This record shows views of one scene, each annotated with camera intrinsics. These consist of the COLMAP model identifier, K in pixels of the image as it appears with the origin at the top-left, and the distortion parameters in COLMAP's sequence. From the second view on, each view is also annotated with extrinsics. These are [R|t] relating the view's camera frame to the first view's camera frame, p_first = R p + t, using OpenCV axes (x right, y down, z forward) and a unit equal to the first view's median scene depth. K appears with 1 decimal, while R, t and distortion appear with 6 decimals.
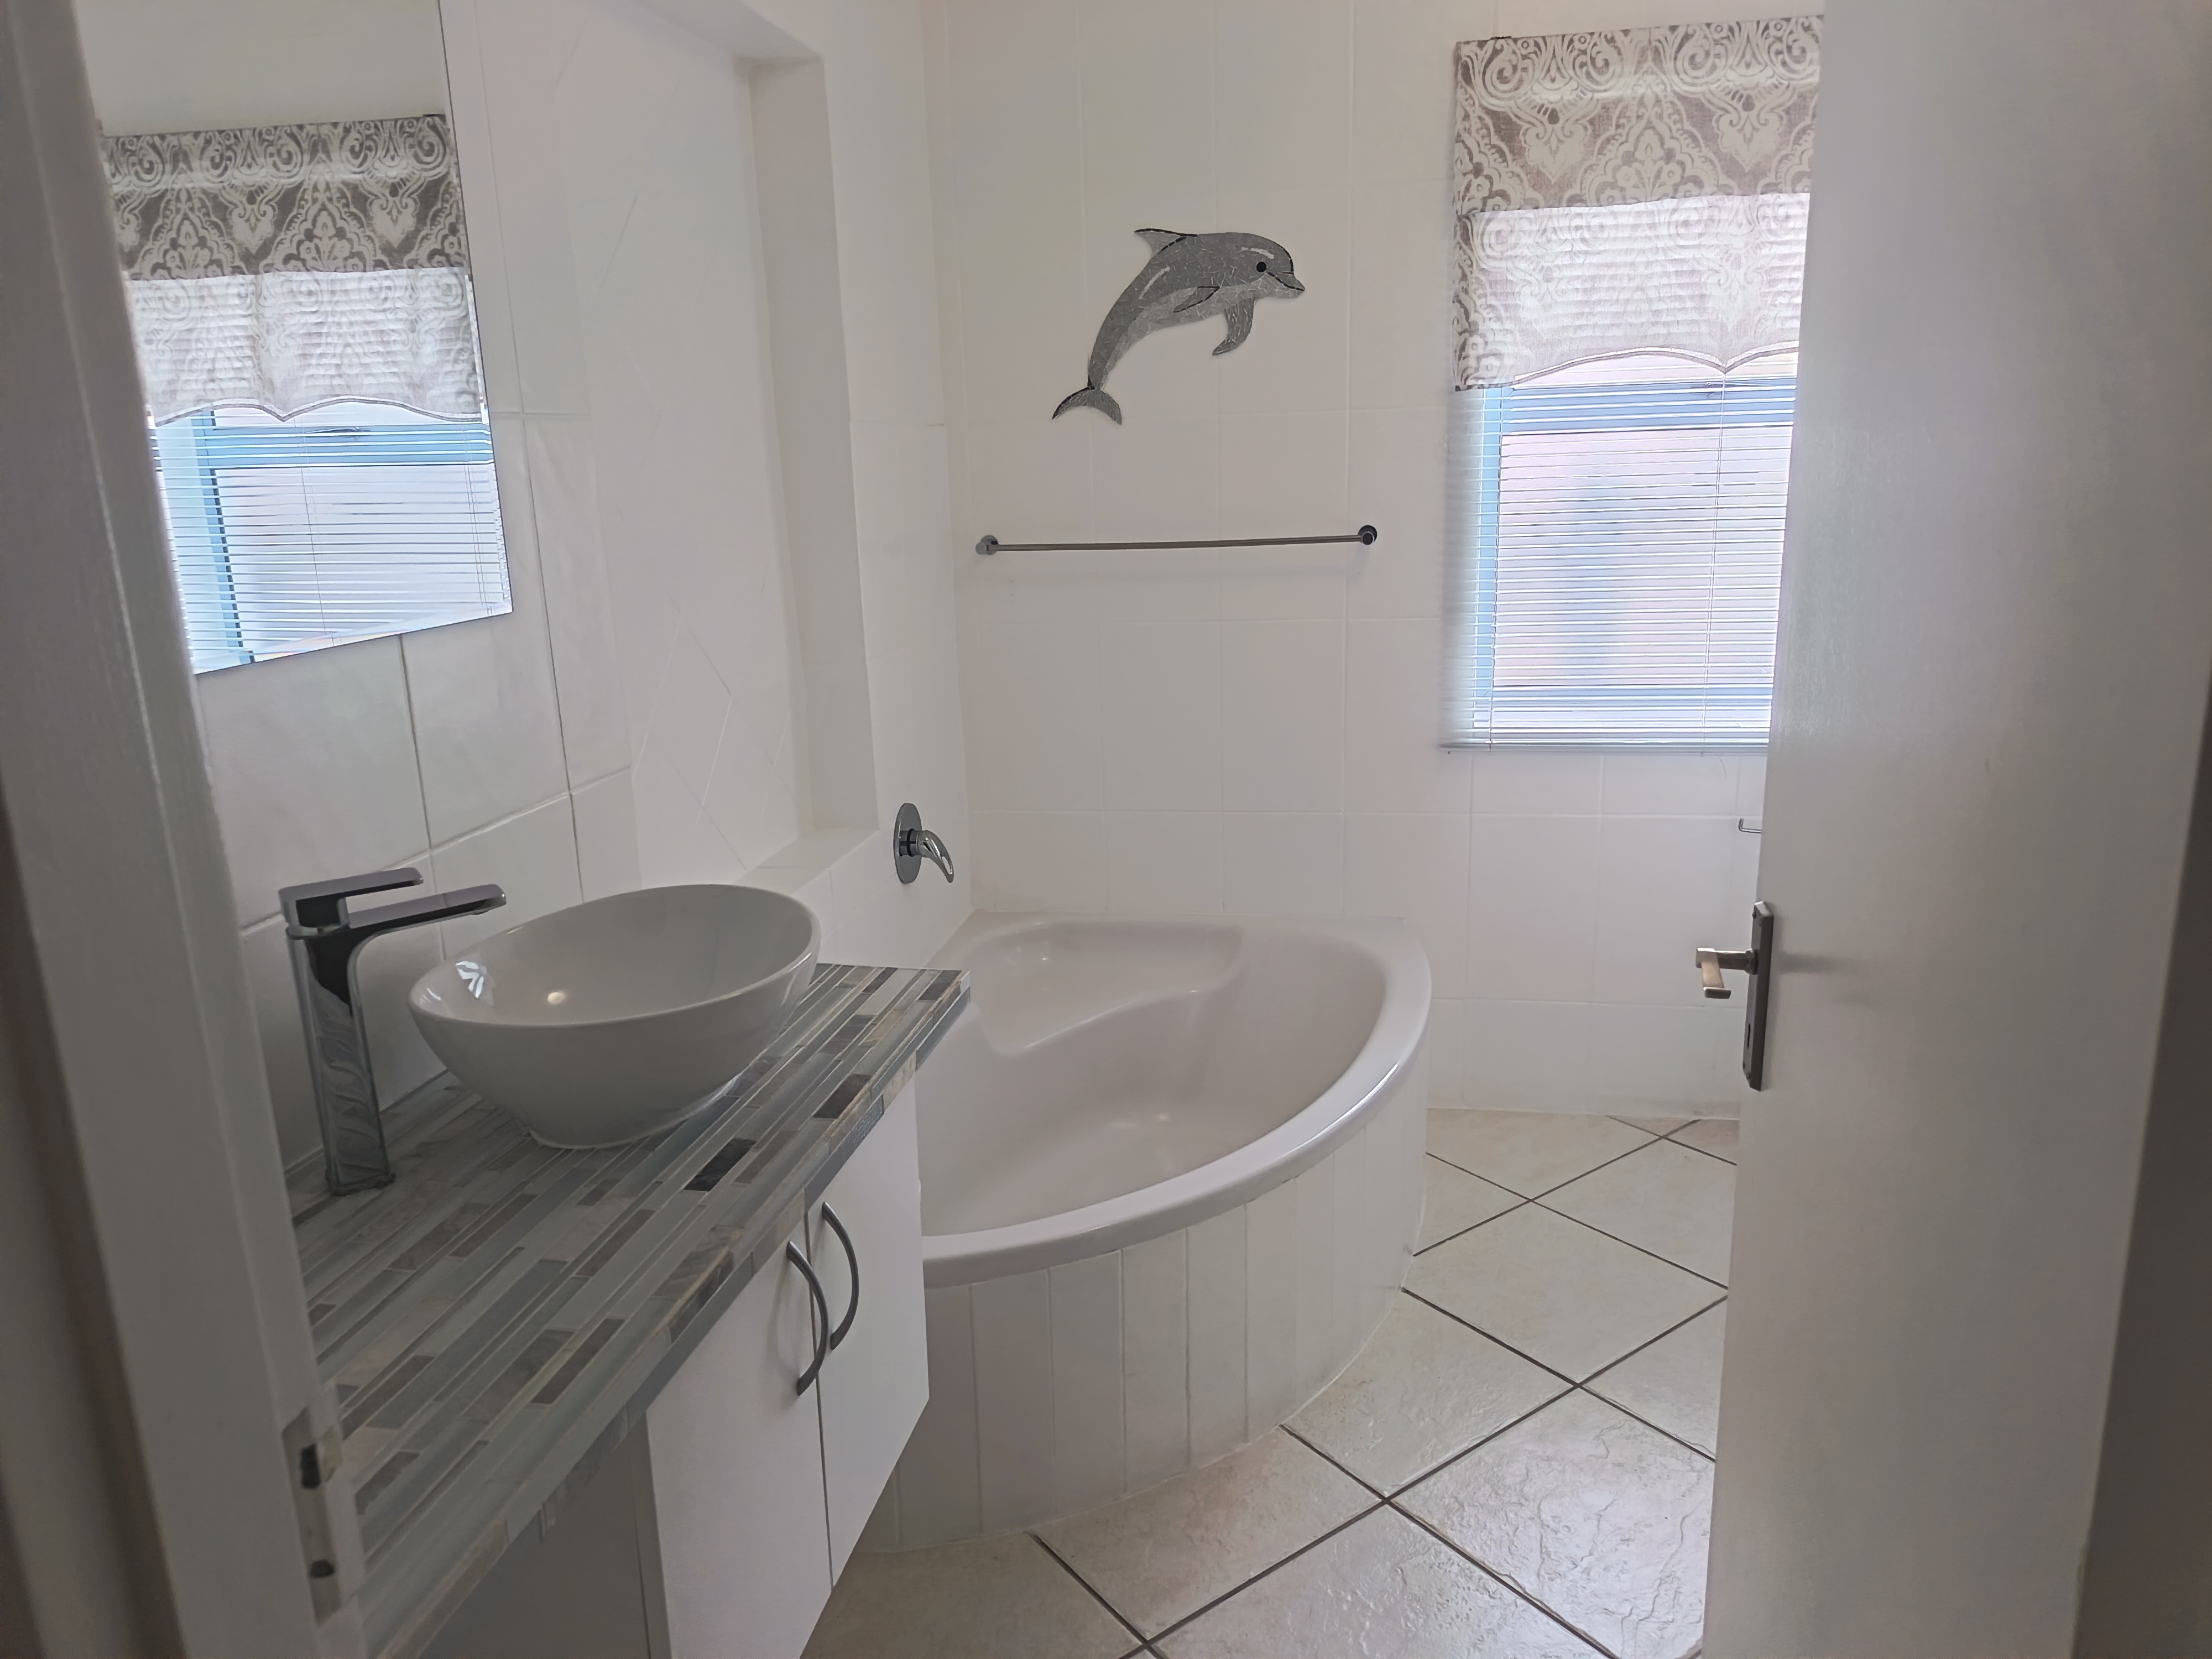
lens RADIAL K [[1550.5, 0, 1106.0], [0, 1550.5, 829.5], [0, 0, 1]] dist [0.042997, 0.000236]
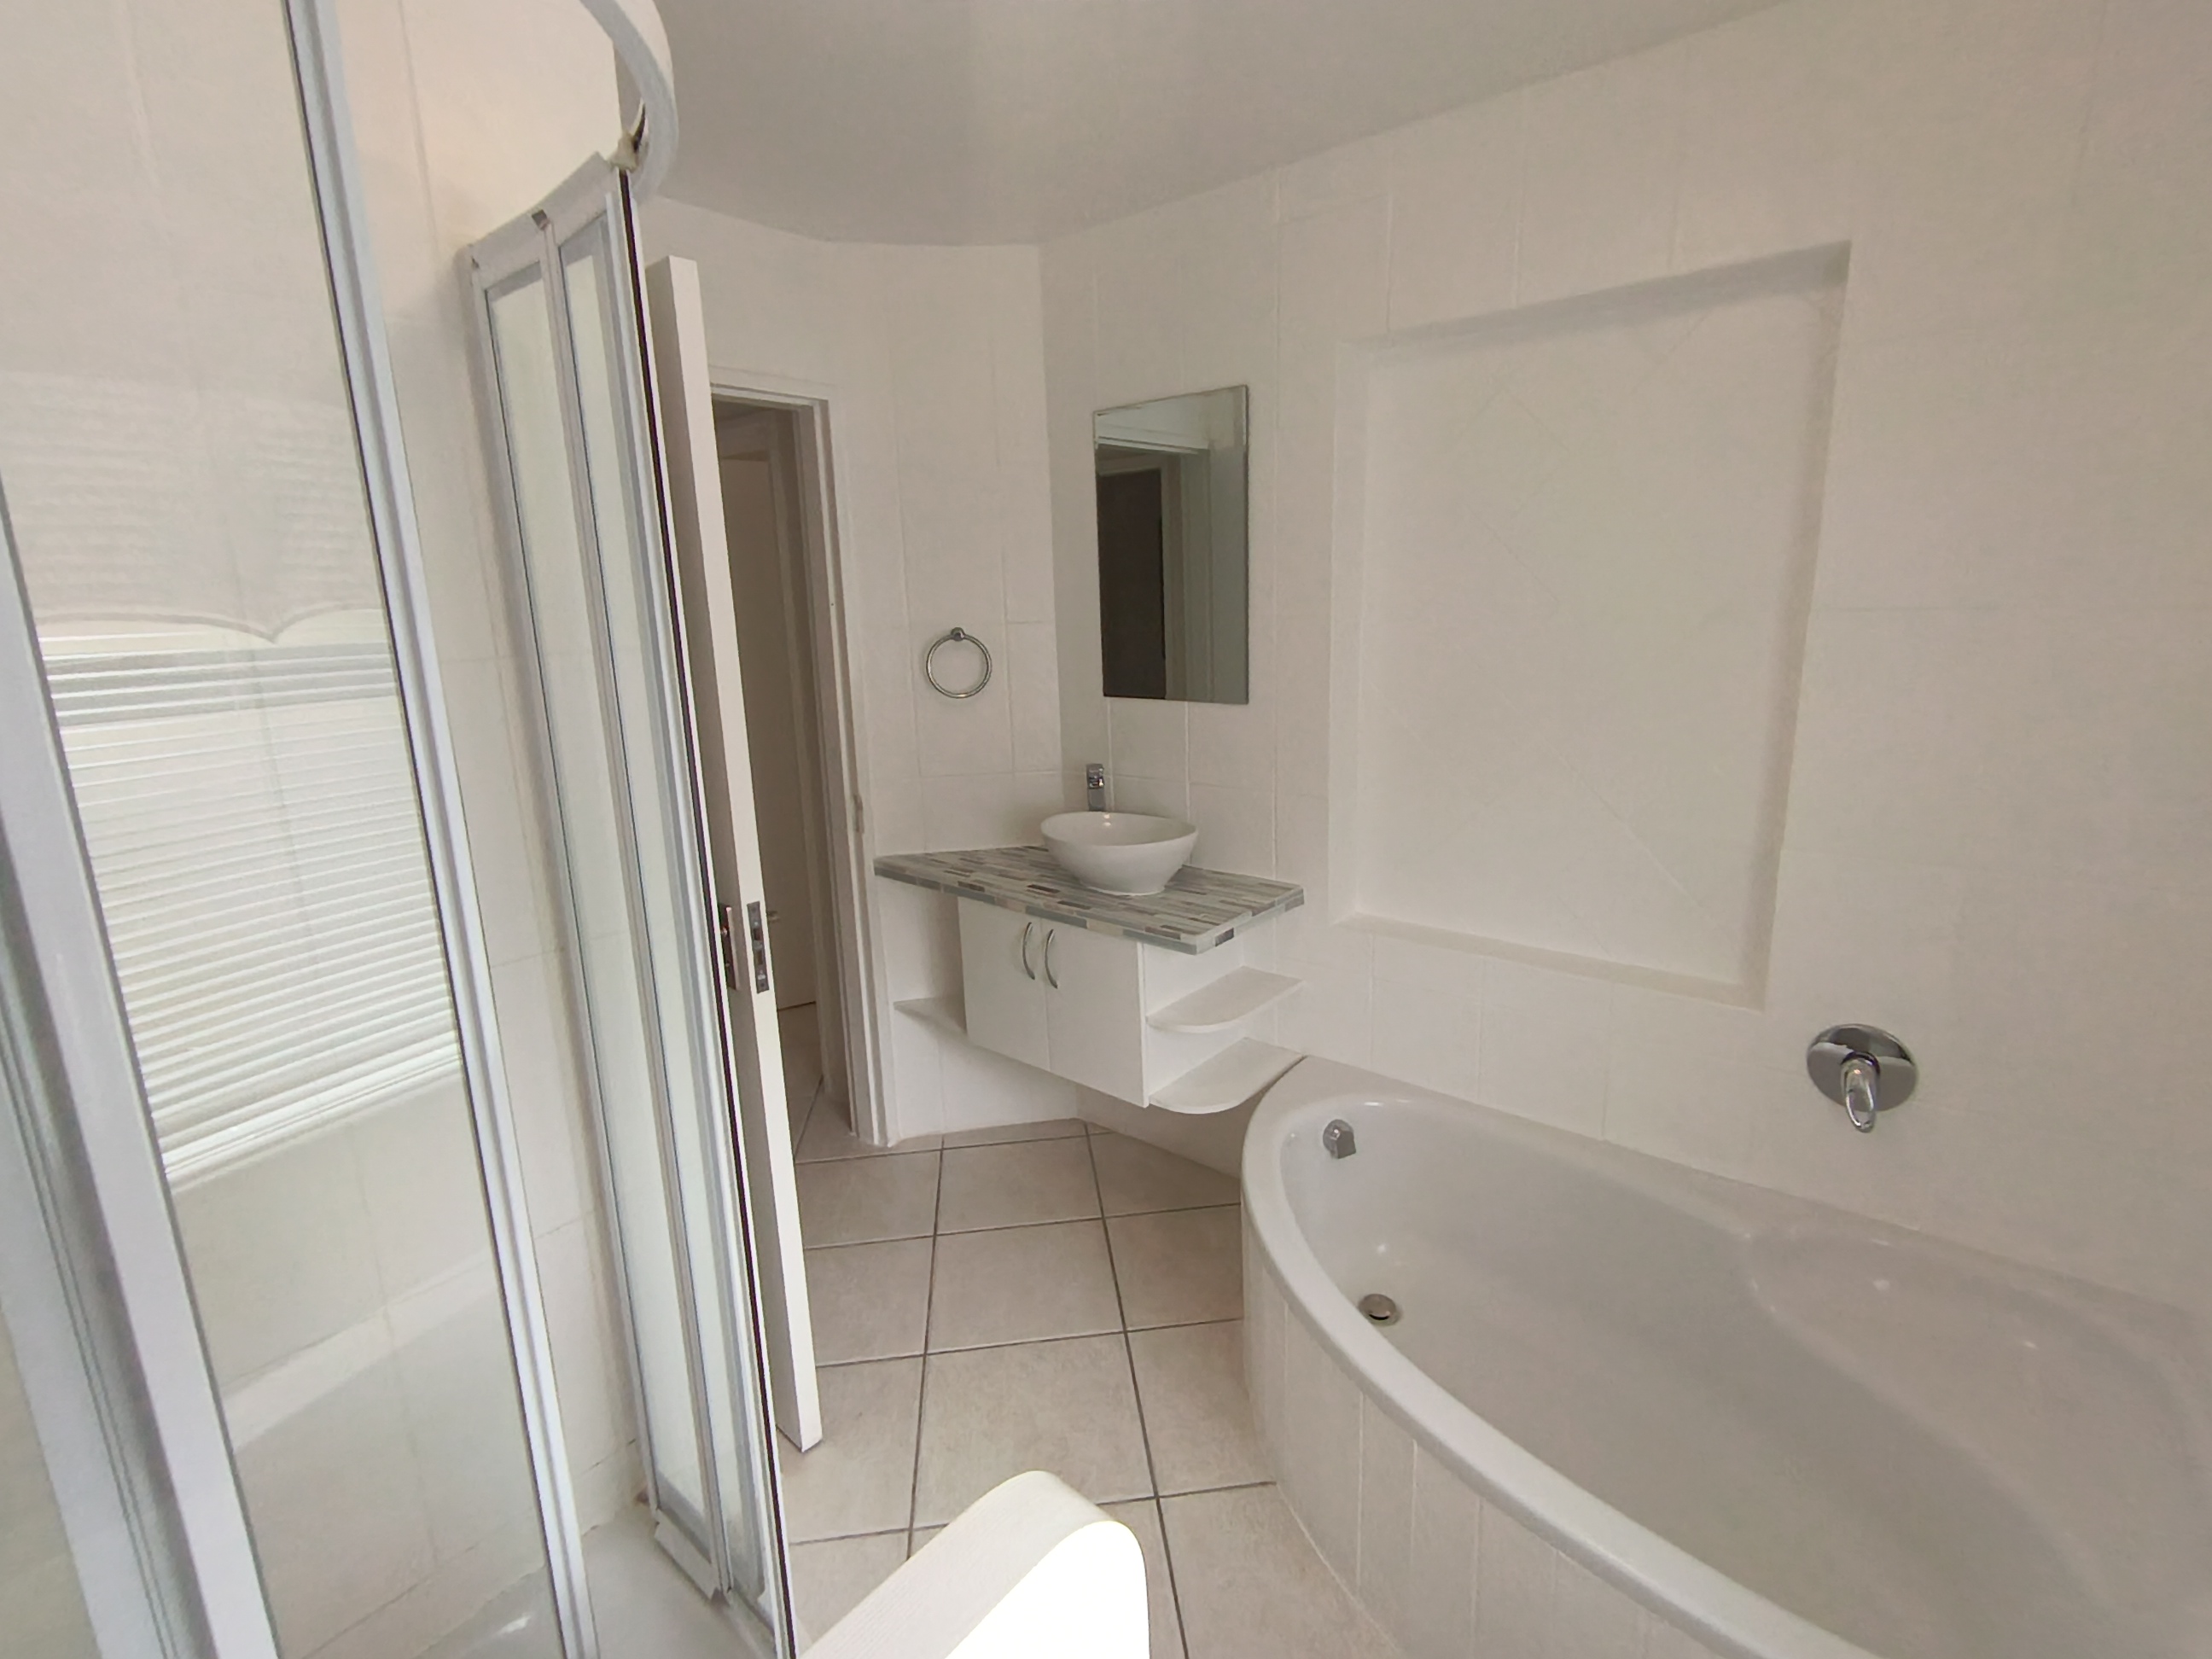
lens RADIAL K [[1044.5, 0, 1106.0], [0, 1044.5, 829.5], [0, 0, 1]] dist [-0.001799, -0.000484]
pose [[-0.493764, 0.233143, -0.837760, 3.895622], [-0.173070, 0.917770, 0.357414, -1.797657], [0.852199, 0.321469, -0.412812, 5.678754]]
